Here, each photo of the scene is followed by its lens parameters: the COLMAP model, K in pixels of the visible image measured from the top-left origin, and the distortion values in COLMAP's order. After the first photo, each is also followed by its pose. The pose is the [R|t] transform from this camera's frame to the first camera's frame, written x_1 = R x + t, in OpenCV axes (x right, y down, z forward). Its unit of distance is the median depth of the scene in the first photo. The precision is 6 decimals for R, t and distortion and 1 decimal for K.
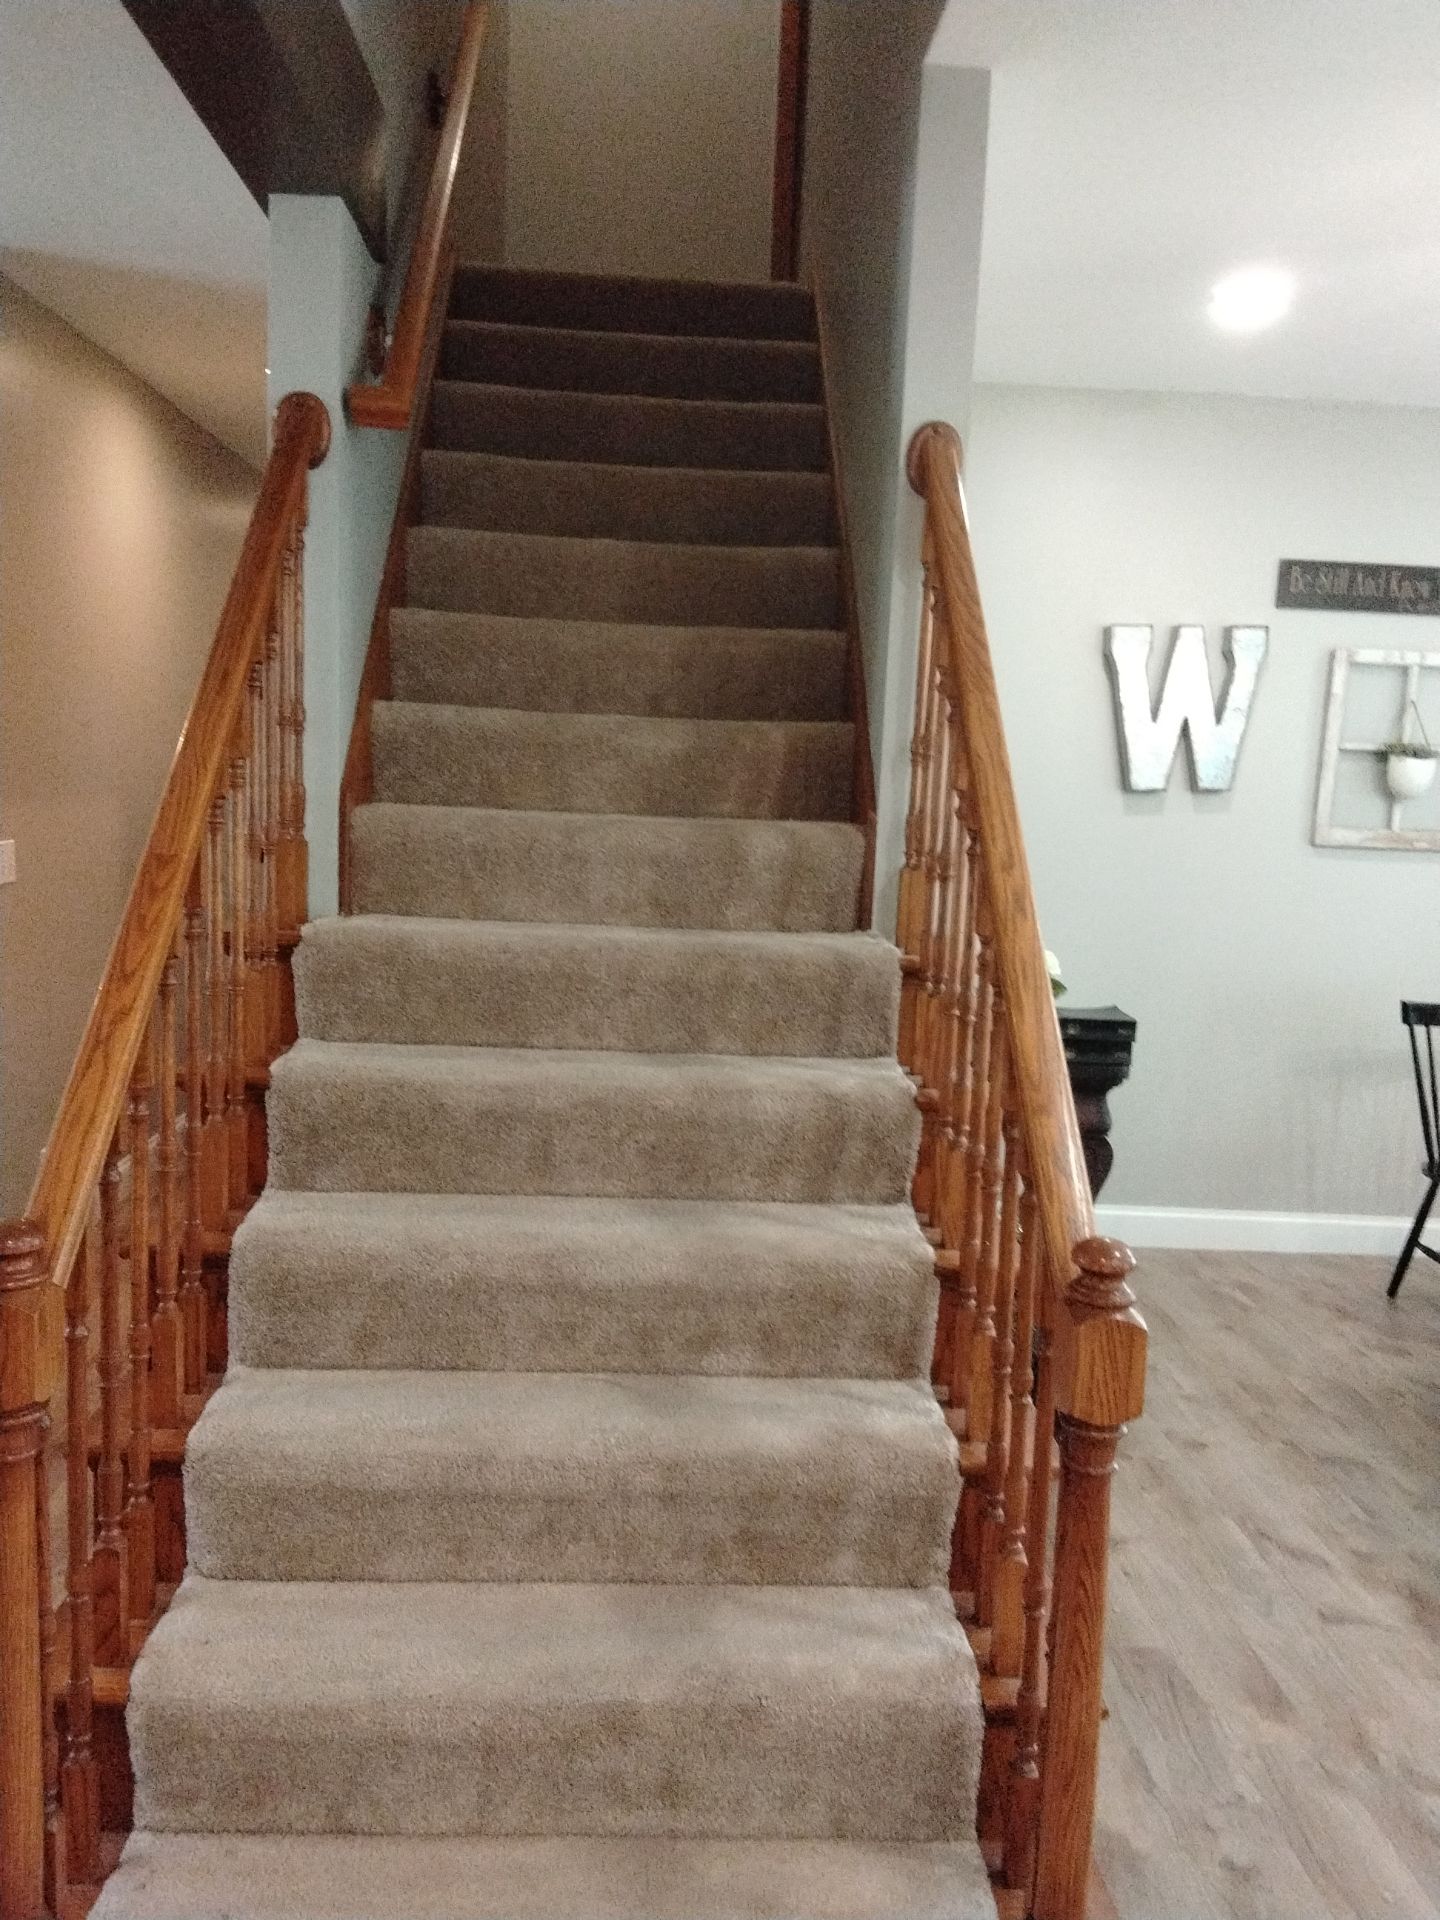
lens RADIAL K [[1555.3, 0, 720.0], [0, 1555.3, 960.0], [0, 0, 1]] dist [0.205097, -0.420436]
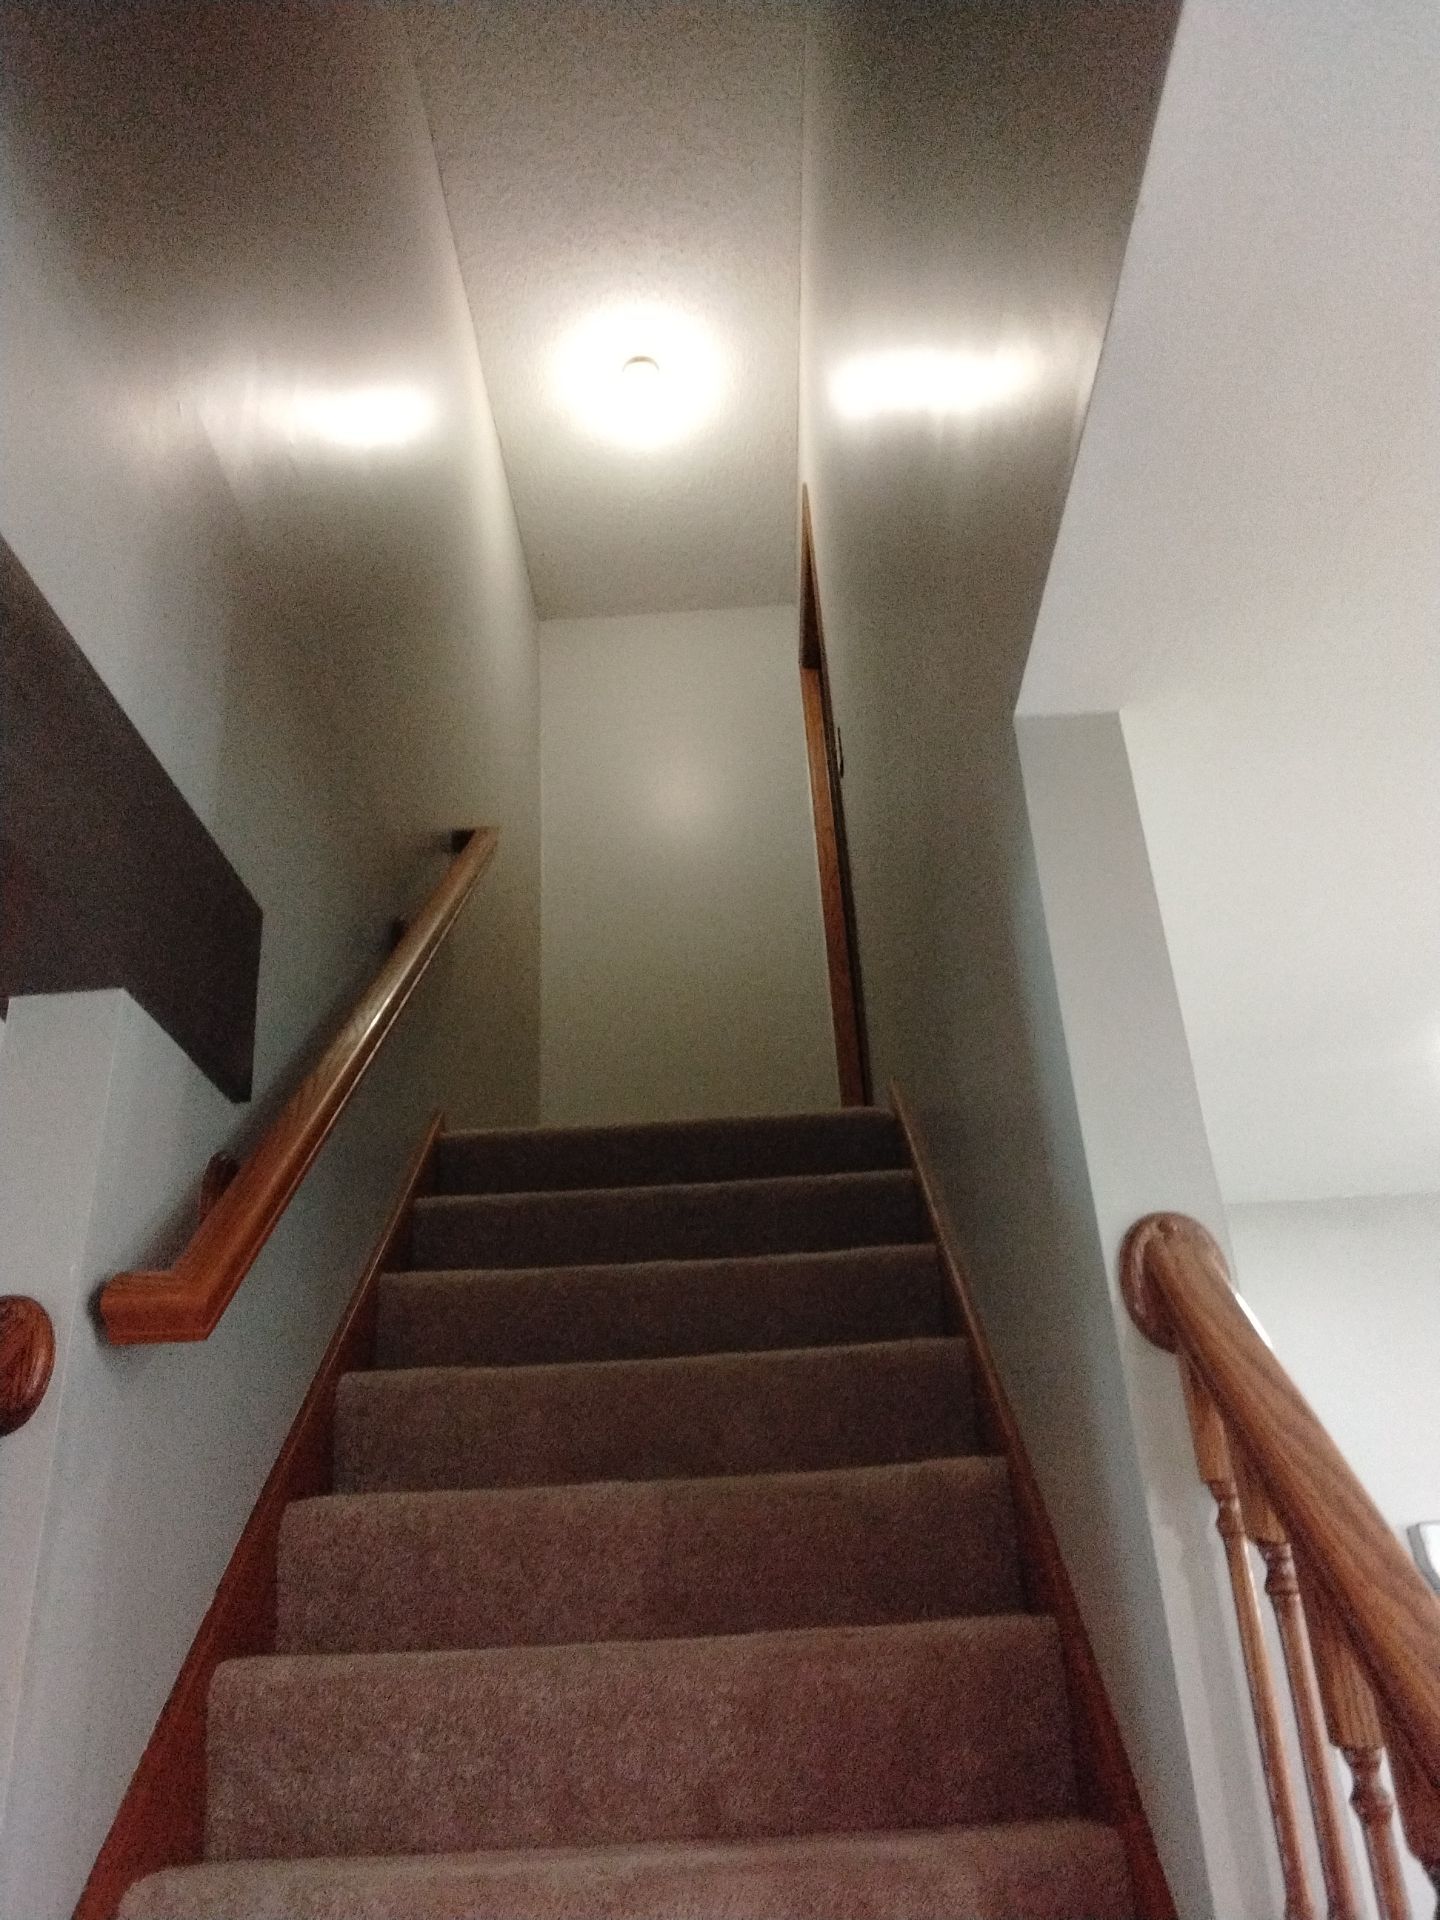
lens RADIAL K [[1512.8, 0, 719.0], [0, 1512.8, 920.2], [0, 0, 1]] dist [0.084588, -0.122636]
pose [[0.991876, -0.121615, -0.037312, 0.015671], [0.080681, 0.828184, -0.554619, -0.126404], [0.098351, 0.547103, 0.831267, 0.431702]]
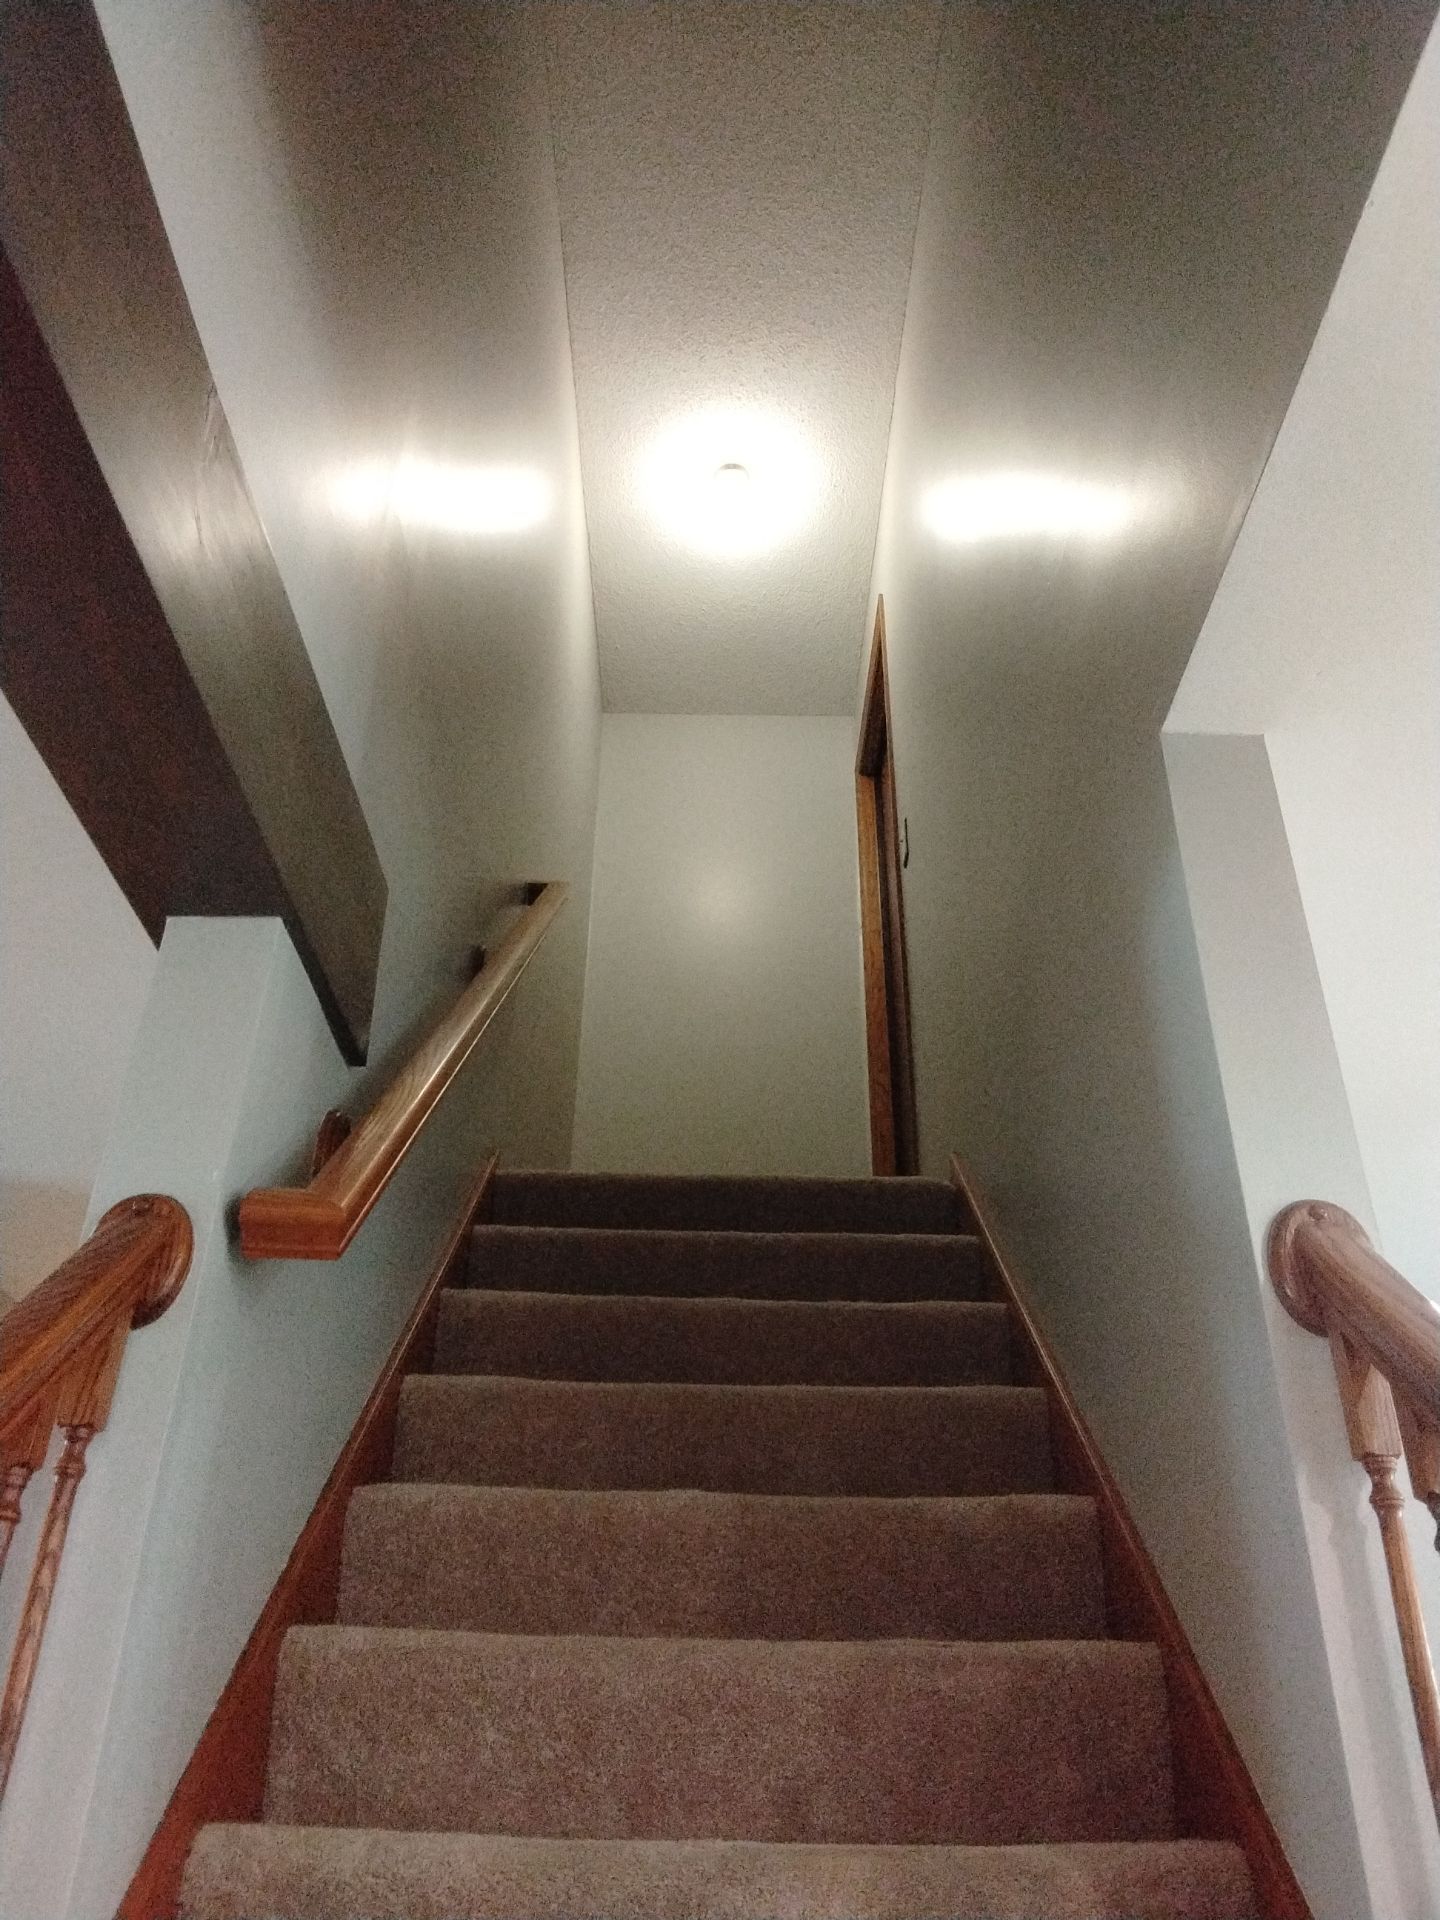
lens RADIAL K [[1512.8, 0, 719.0], [0, 1512.8, 920.2], [0, 0, 1]] dist [0.084588, -0.122636]
pose [[0.998711, -0.044313, -0.024736, -0.040427], [0.018543, 0.772342, -0.634936, -0.074996], [0.047241, 0.633659, 0.772169, 0.455957]]
